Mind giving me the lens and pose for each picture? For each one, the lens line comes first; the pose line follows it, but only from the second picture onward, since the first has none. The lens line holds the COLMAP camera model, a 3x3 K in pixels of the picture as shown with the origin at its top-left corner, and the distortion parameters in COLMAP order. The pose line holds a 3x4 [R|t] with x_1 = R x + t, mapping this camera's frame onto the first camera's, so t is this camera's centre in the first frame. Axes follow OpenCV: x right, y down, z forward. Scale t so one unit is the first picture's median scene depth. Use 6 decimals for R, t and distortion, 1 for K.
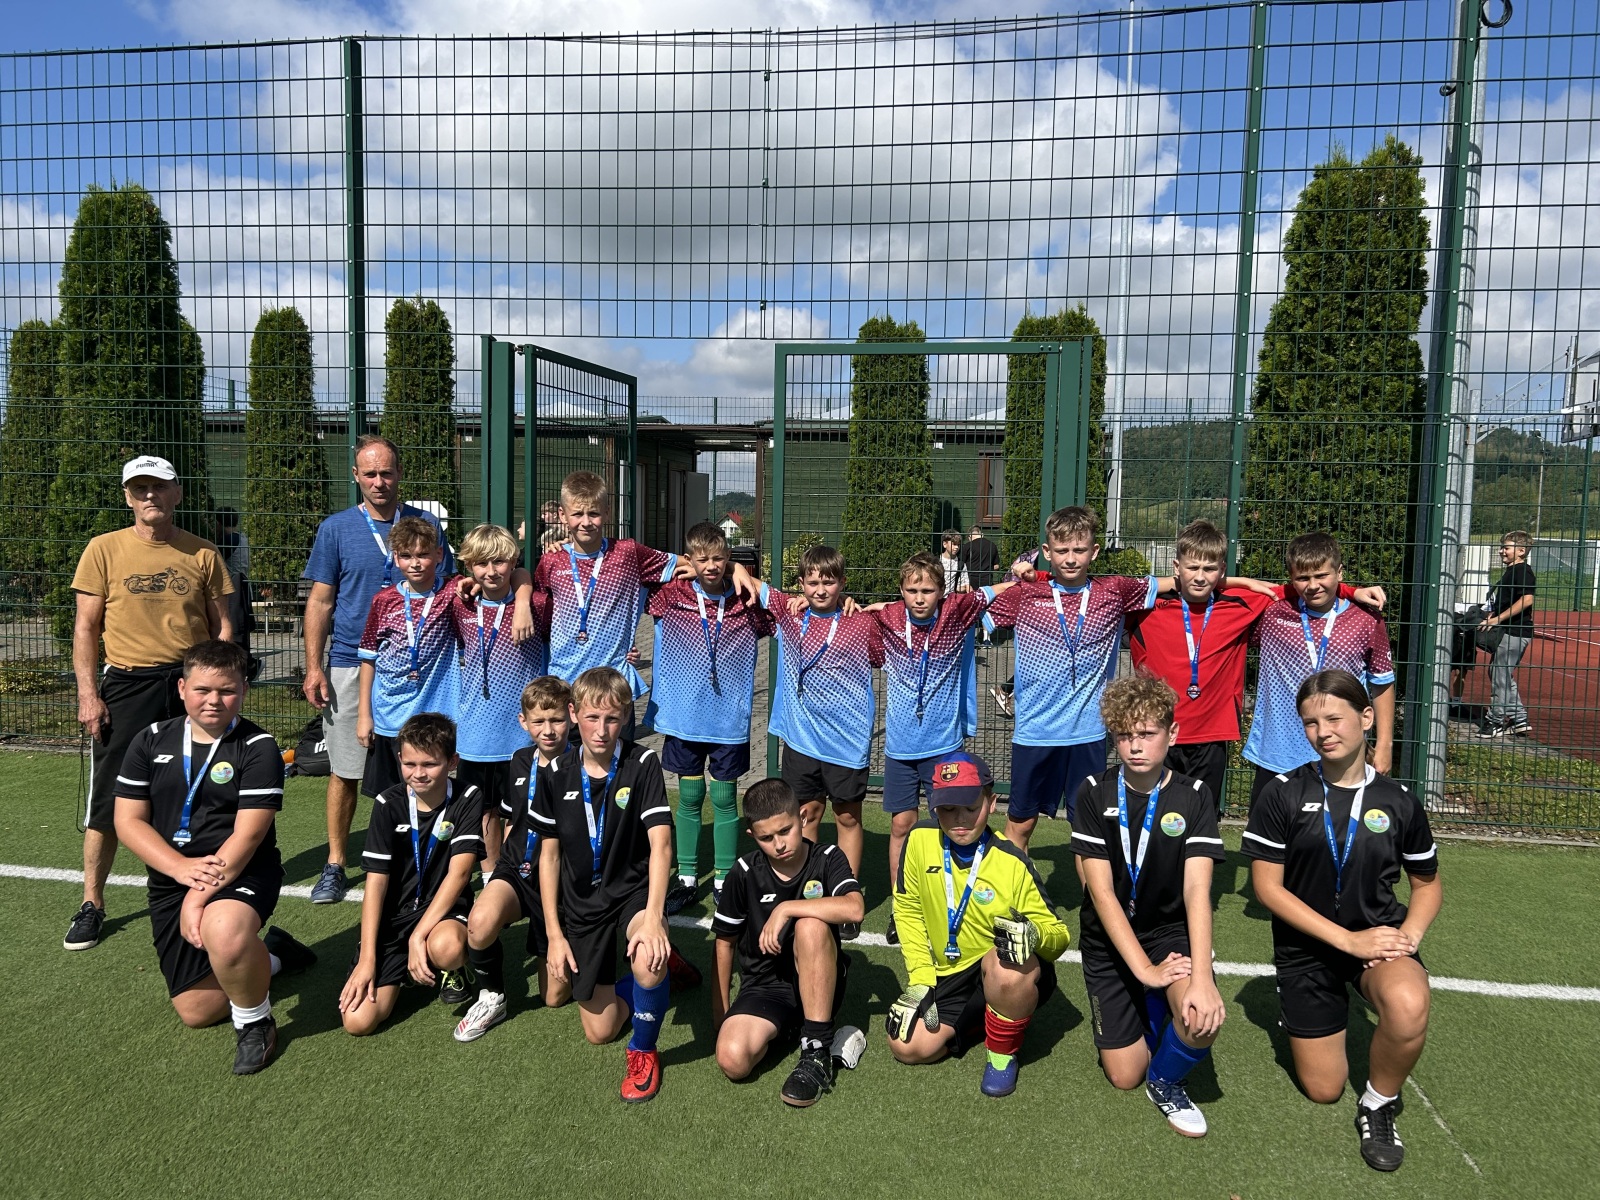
lens RADIAL K [[1165.7, 0, 795.3], [0, 1165.7, 609.1], [0, 0, 1]] dist [0.043858, -0.063243]
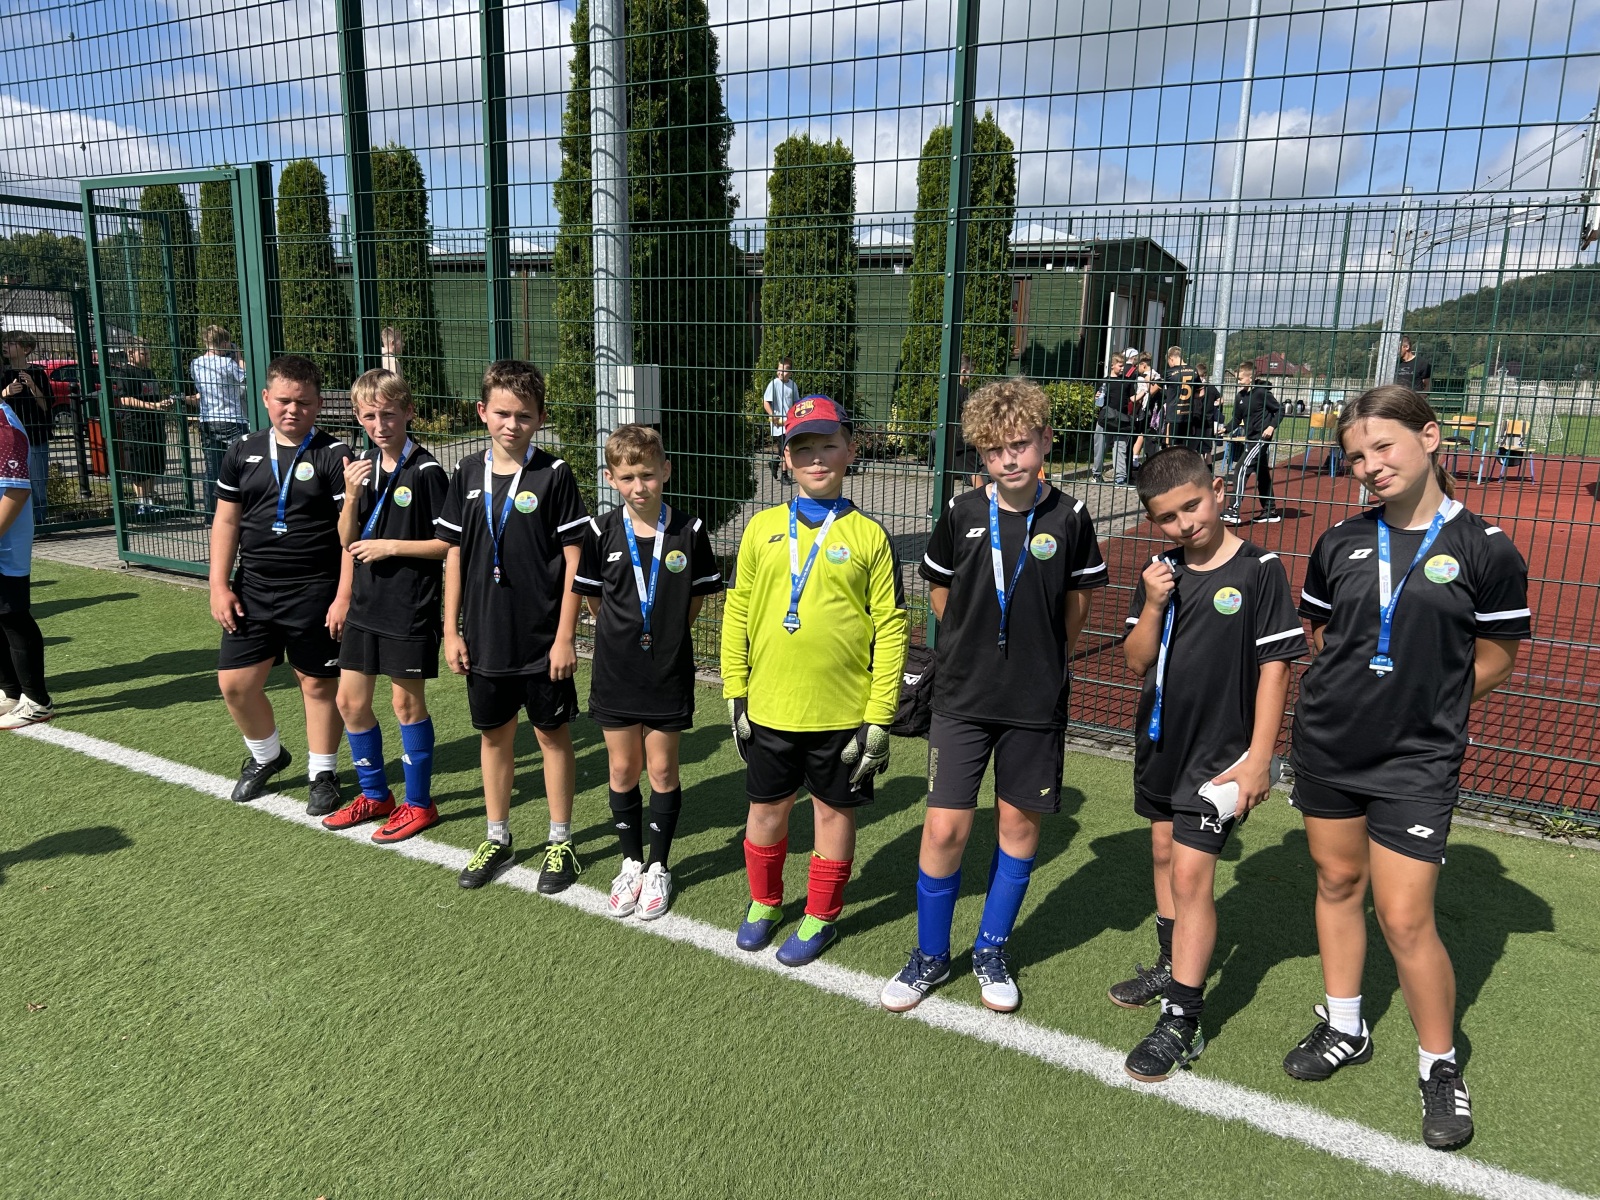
lens RADIAL K [[1165.7, 0, 795.3], [0, 1165.7, 609.1], [0, 0, 1]] dist [0.043858, -0.063243]
pose [[0.941324, 0.073935, -0.329308, 0.987577], [-0.028749, 0.989729, 0.140033, 0.007261], [0.336279, -0.122349, 0.933781, 0.101956]]
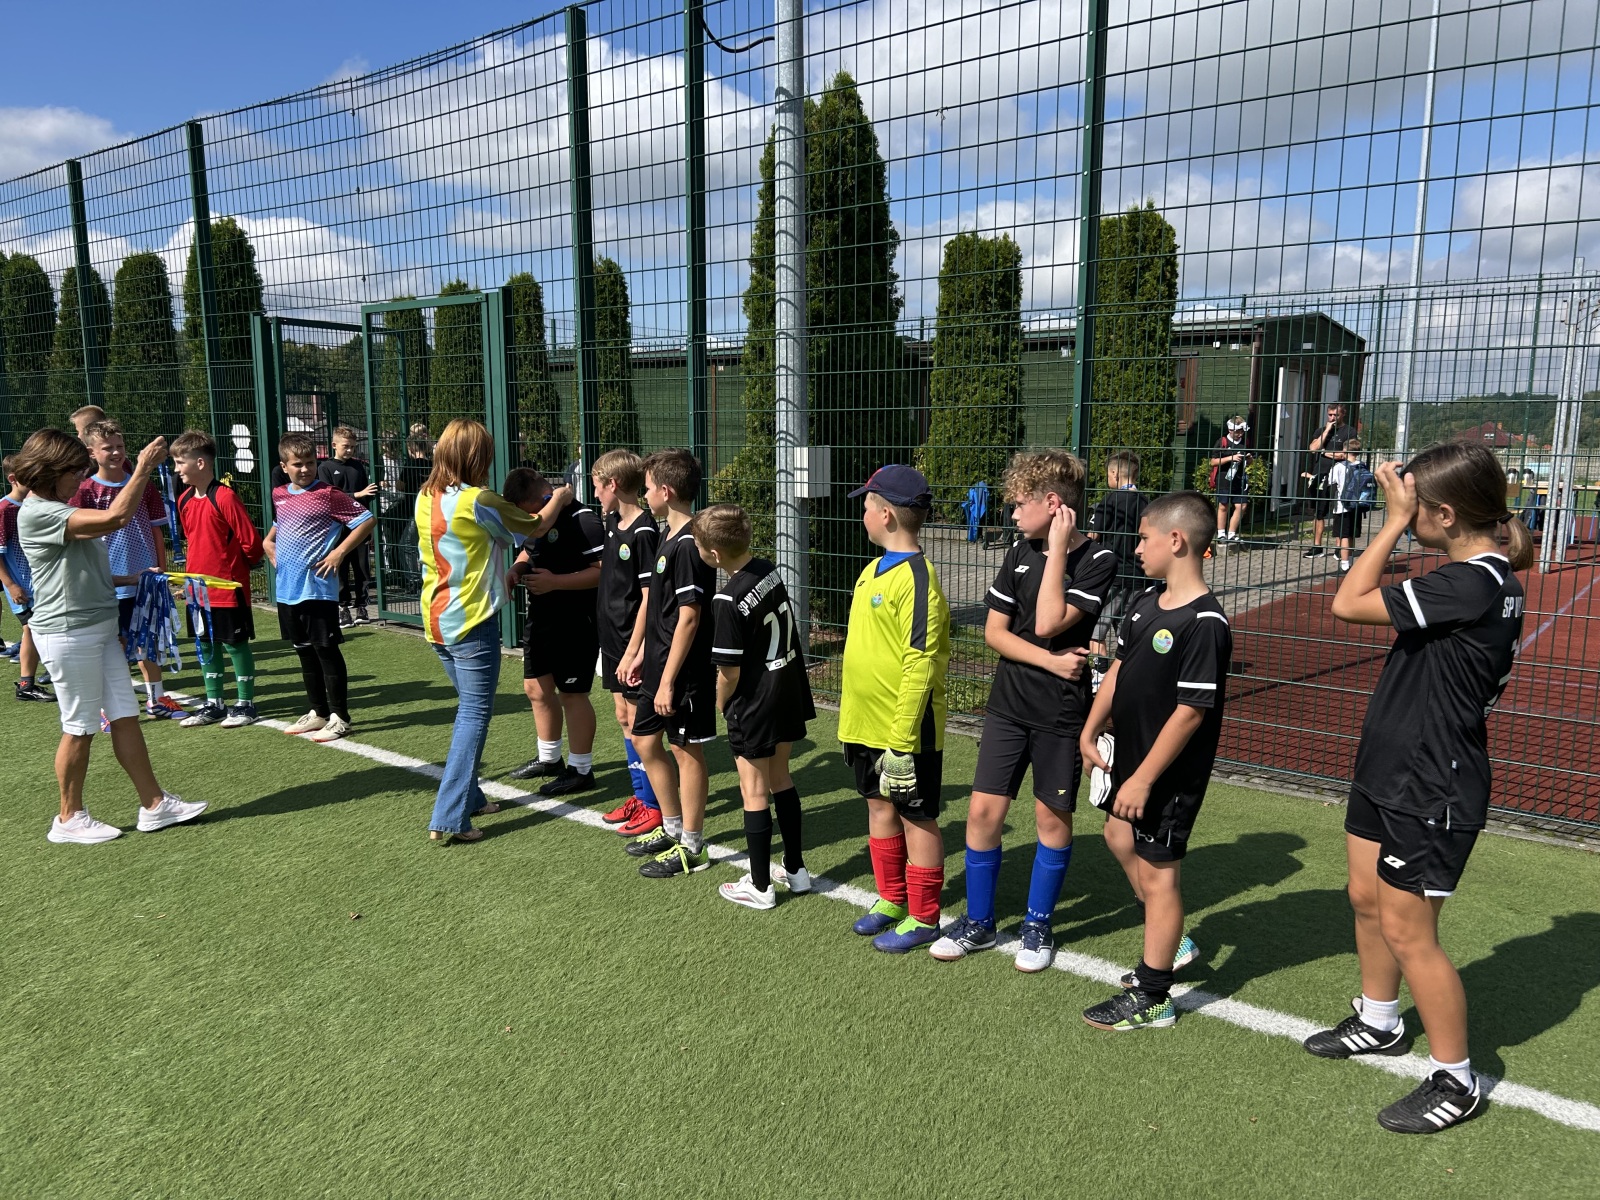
lens RADIAL K [[1165.7, 0, 795.3], [0, 1165.7, 609.1], [0, 0, 1]] dist [0.043858, -0.063243]
pose [[0.880410, 0.051464, -0.471413, 1.049642], [-0.017993, 0.997003, 0.075238, 0.017915], [0.473872, -0.057758, 0.878698, -0.008352]]
